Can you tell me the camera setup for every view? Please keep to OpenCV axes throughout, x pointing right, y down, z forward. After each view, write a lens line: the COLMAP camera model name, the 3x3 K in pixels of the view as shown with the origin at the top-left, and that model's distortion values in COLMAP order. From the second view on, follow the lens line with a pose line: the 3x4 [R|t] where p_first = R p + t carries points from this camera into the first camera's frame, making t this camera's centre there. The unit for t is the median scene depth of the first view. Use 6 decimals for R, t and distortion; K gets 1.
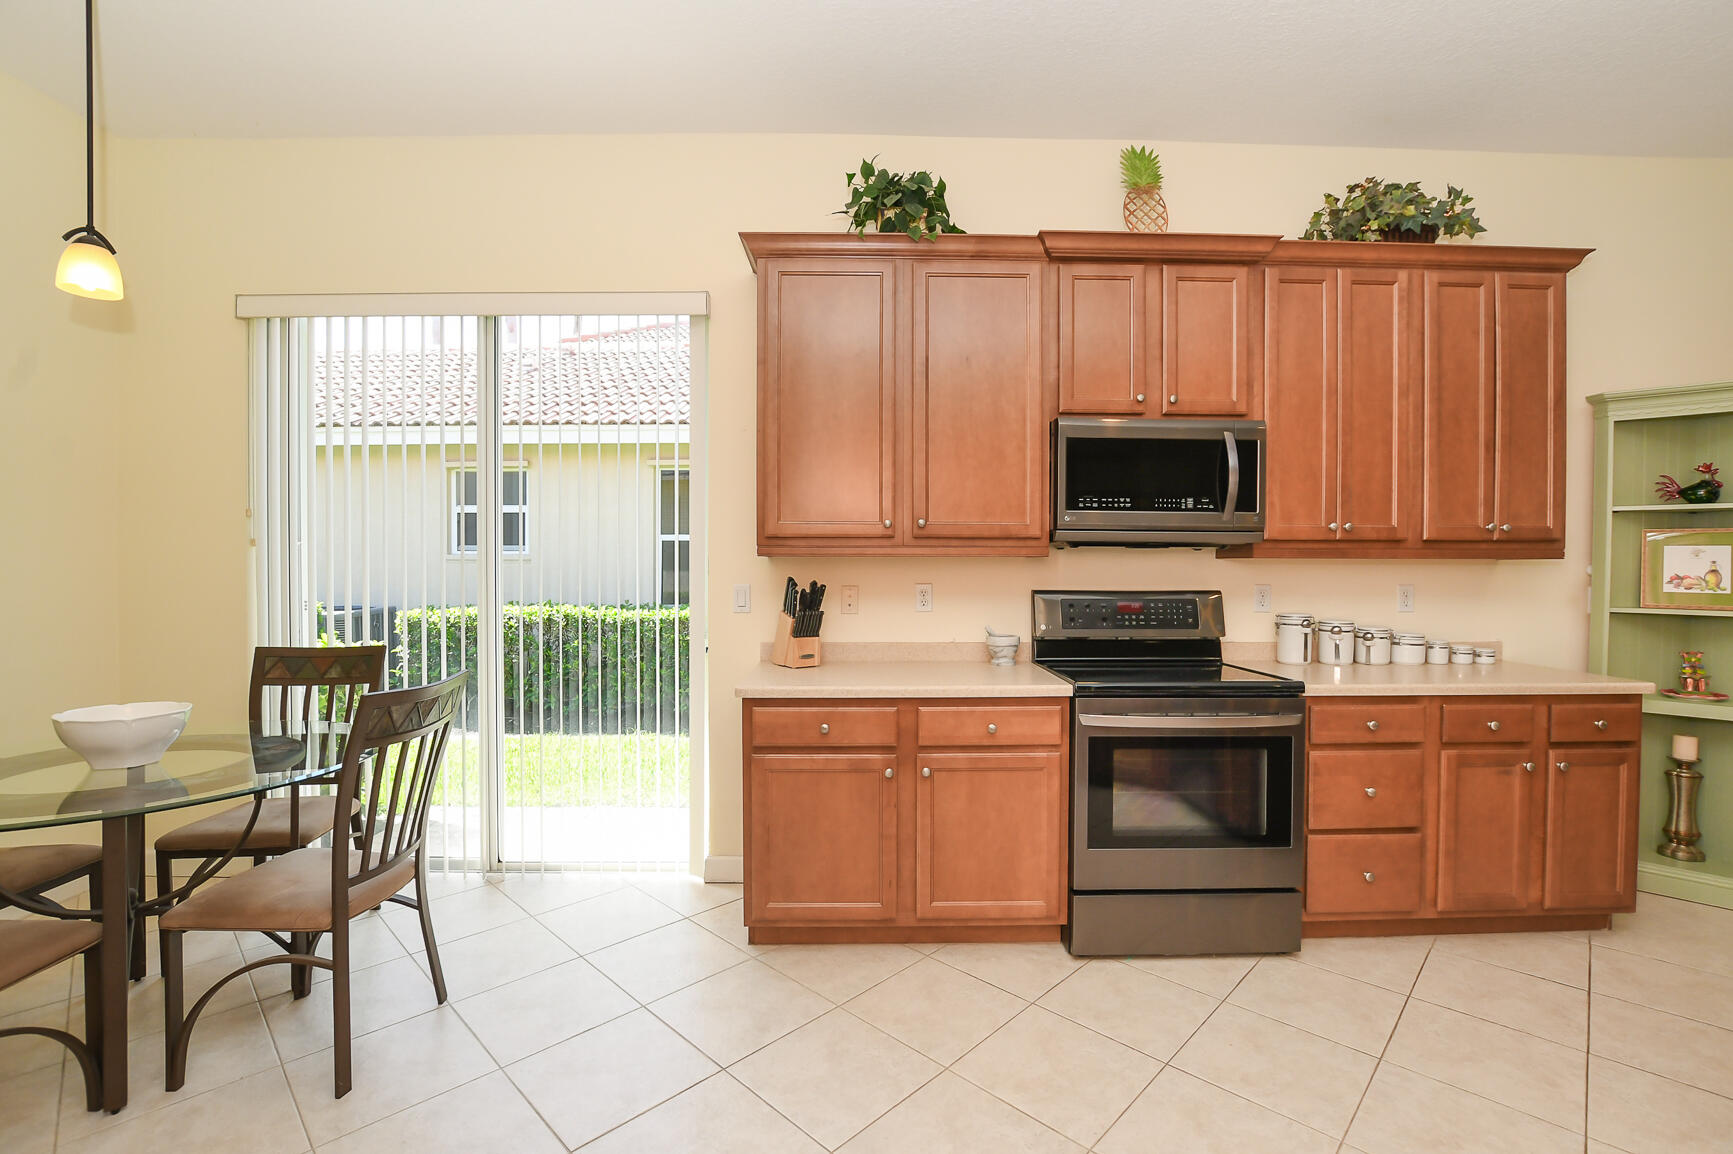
lens RADIAL K [[754.2, 0, 866.1], [0, 754.2, 578.8], [0, 0, 1]] dist [-0.026026, 0.000903]
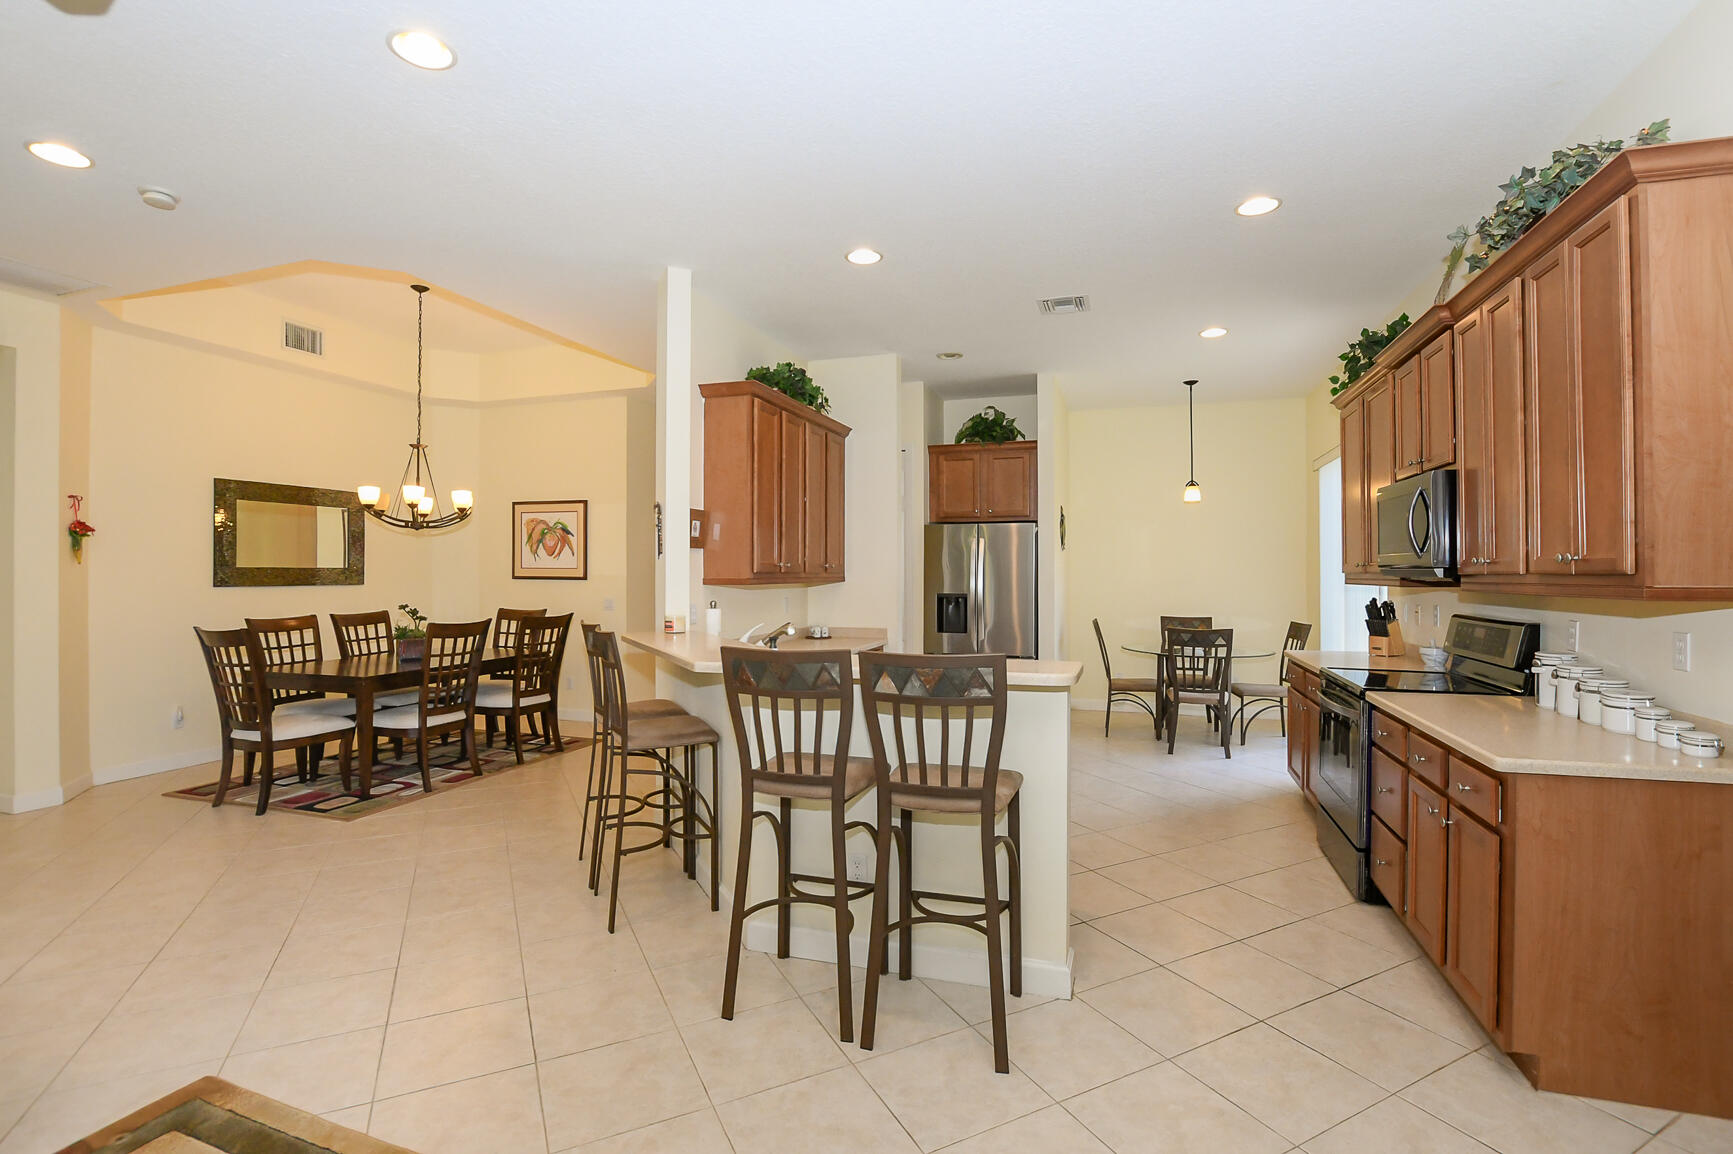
lens RADIAL K [[738.1, 0, 877.6], [0, 738.1, 569.5], [0, 0, 1]] dist [-0.022350, -0.000260]
pose [[-0.327158, -0.007870, -0.944937, 1.800987], [-0.017175, 0.999850, -0.002381, -0.042431], [0.944814, 0.015450, -0.327244, 0.551564]]
